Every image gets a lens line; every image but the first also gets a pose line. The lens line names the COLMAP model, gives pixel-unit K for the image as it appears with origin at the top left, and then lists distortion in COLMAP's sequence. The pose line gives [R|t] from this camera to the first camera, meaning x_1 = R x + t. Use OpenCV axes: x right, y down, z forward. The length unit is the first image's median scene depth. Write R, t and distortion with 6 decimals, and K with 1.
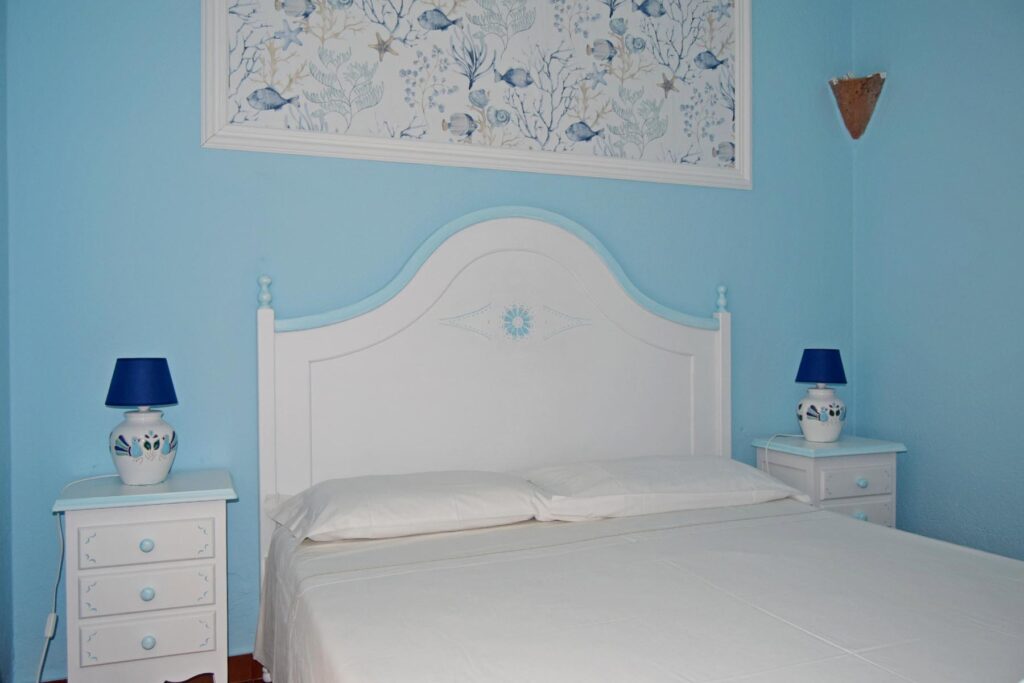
lens RADIAL K [[918.5, 0, 512.0], [0, 918.5, 341.5], [0, 0, 1]] dist [0.001159, 0.003898]
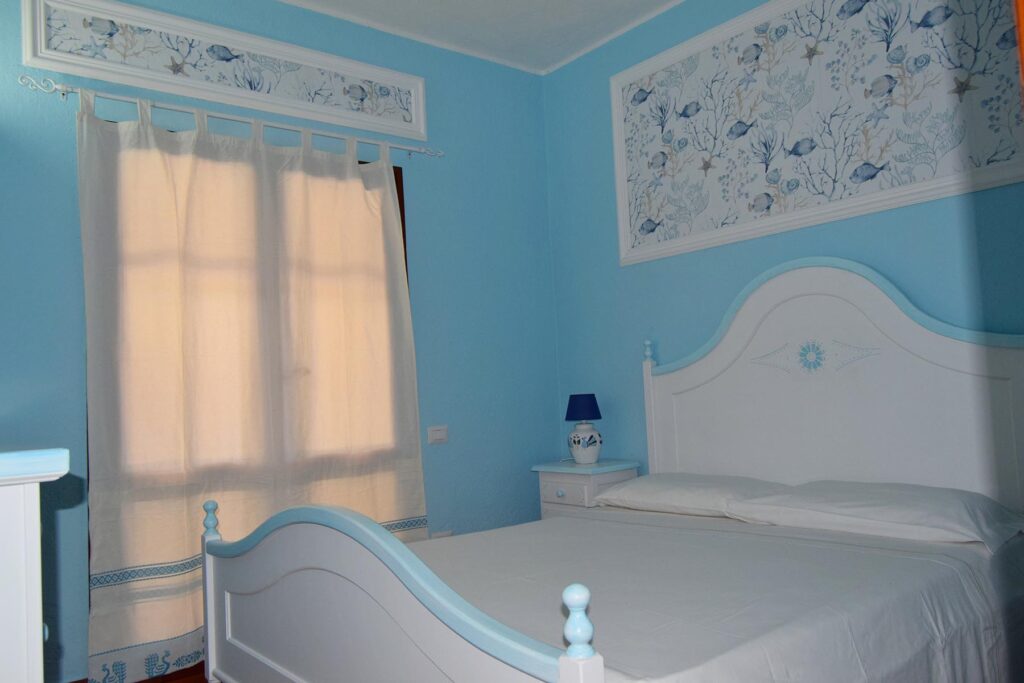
lens RADIAL K [[768.0, 0, 512.0], [0, 768.0, 341.5], [0, 0, 1]] dist [-0.061058, 0.068612]
pose [[0.253665, -0.067929, -0.964904, 0.845441], [0.051142, 0.997078, -0.056749, -0.005129], [0.965939, -0.034952, 0.256397, 0.393726]]
